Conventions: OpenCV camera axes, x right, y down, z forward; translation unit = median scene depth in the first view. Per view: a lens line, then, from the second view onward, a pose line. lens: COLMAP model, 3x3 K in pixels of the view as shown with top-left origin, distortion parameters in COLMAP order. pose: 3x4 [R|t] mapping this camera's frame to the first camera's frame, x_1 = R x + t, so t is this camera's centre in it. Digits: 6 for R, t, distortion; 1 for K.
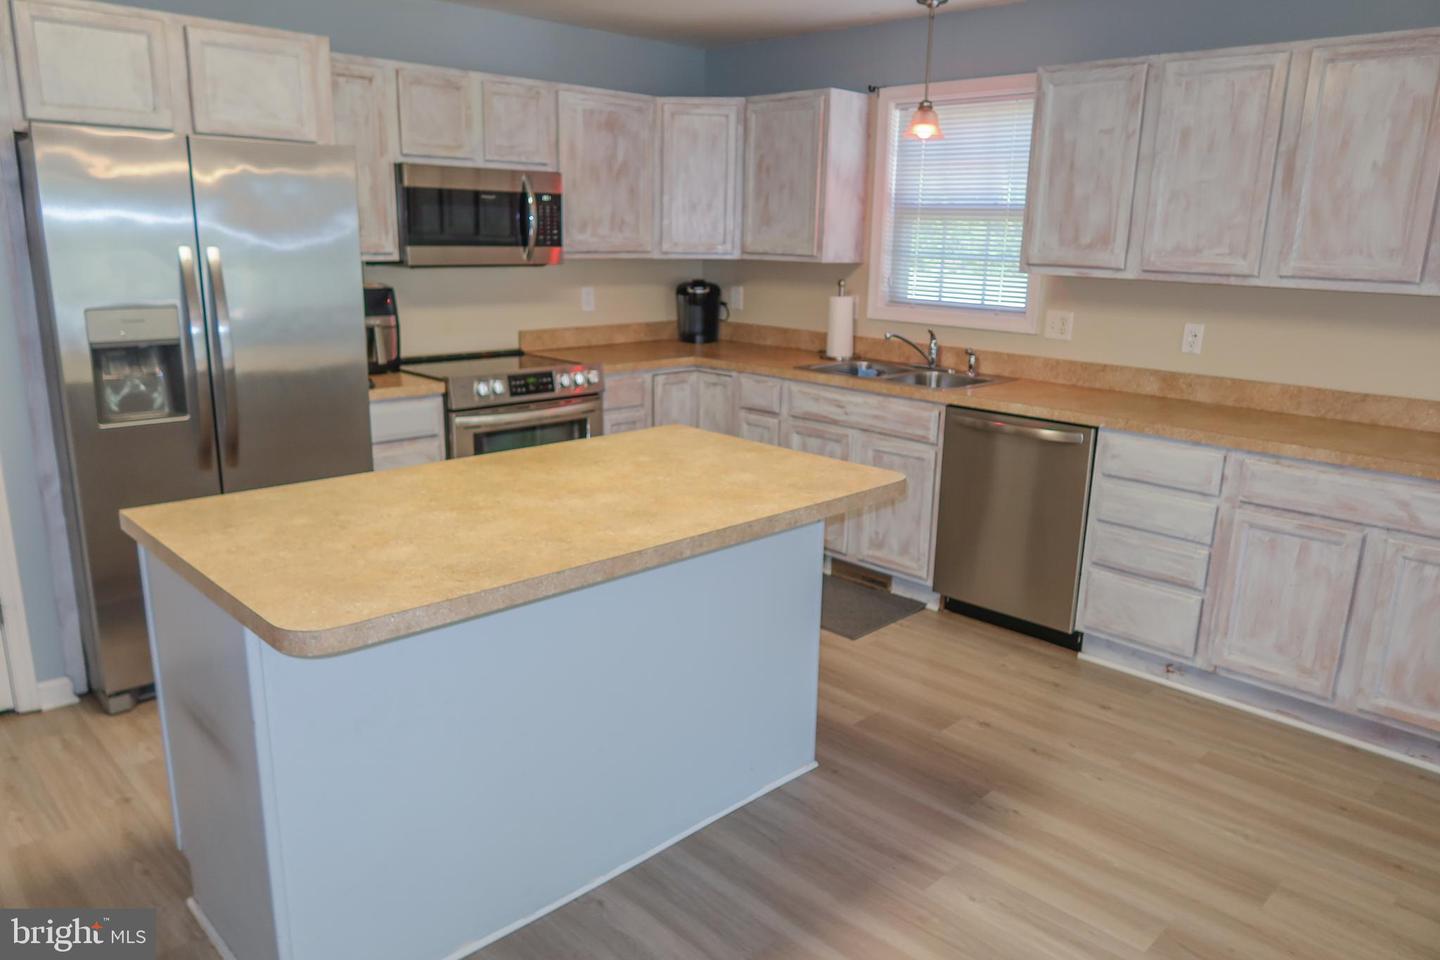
lens RADIAL K [[1000.6, 0, 720.0], [0, 1000.6, 480.0], [0, 0, 1]] dist [-0.018154, 0.008576]
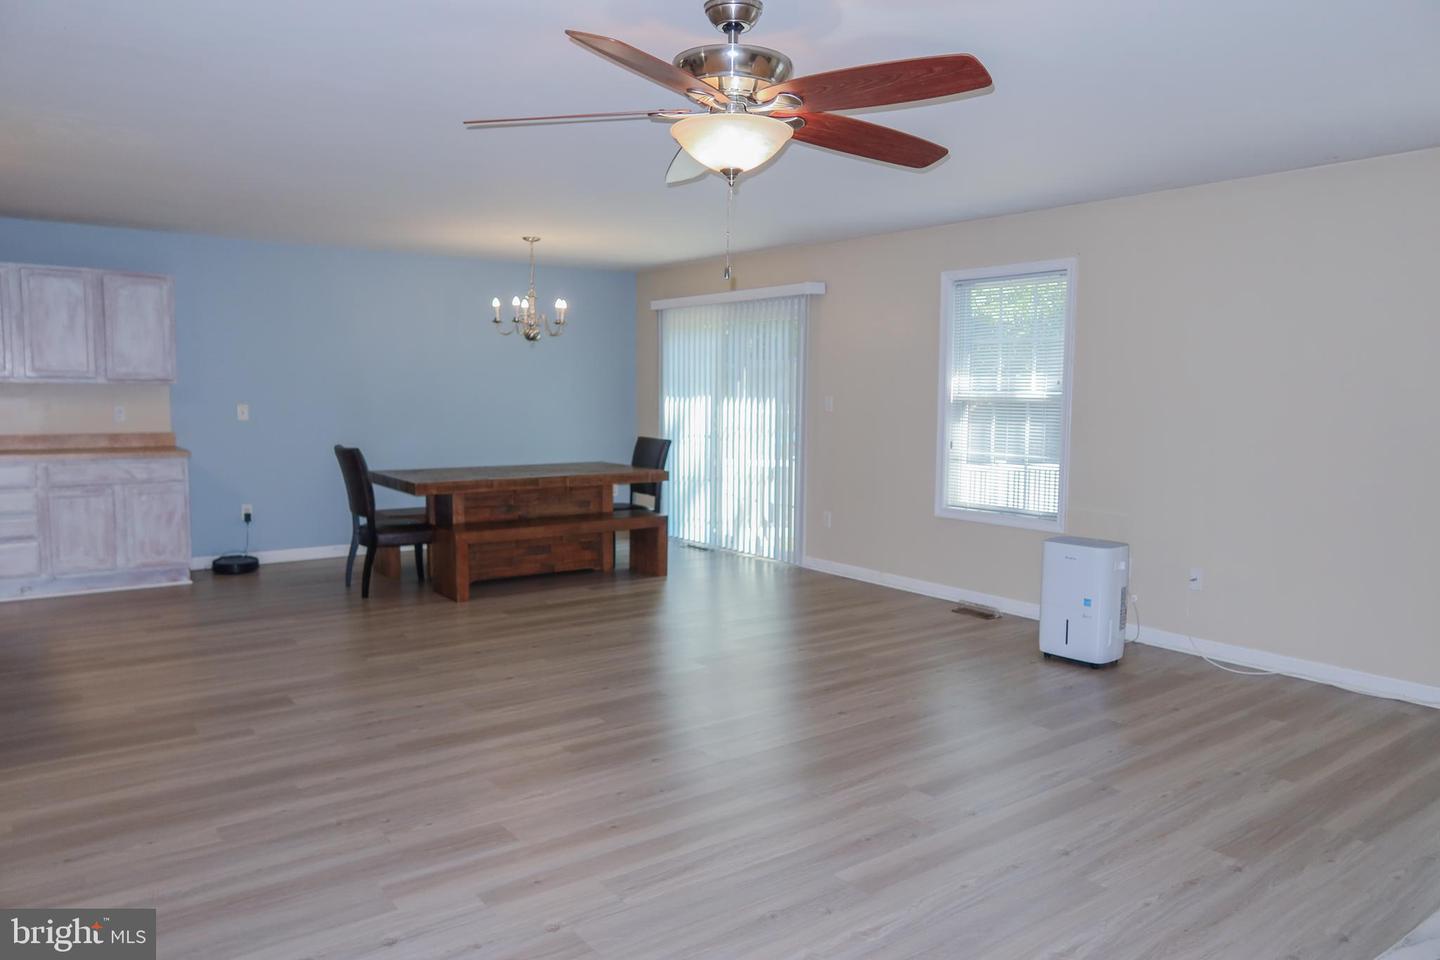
lens RADIAL K [[1000.6, 0, 720.0], [0, 1000.6, 480.0], [0, 0, 1]] dist [-0.018154, 0.008576]
pose [[0.138806, -0.111946, 0.983972, -1.076702], [0.232118, 0.969590, 0.077566, 0.142058], [-0.962733, 0.217631, 0.160569, -0.532192]]
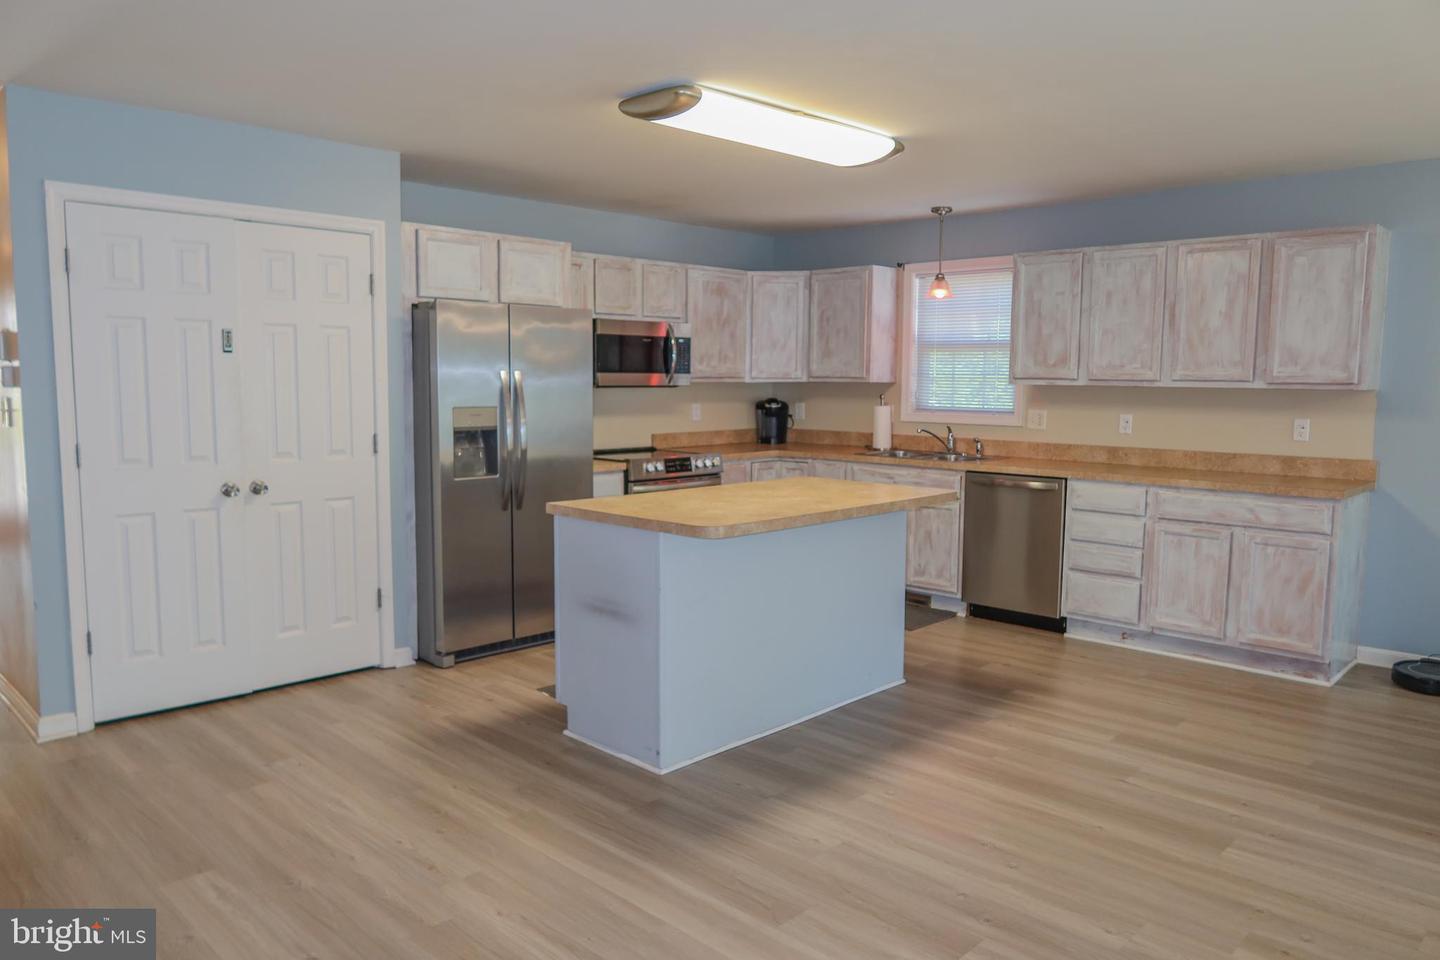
lens RADIAL K [[1000.6, 0, 720.0], [0, 1000.6, 480.0], [0, 0, 1]] dist [-0.018154, 0.008576]
pose [[0.999674, -0.016564, 0.019416, -0.178353], [0.019104, 0.990110, -0.138989, 0.145679], [-0.016922, 0.139314, 0.990104, -0.494296]]
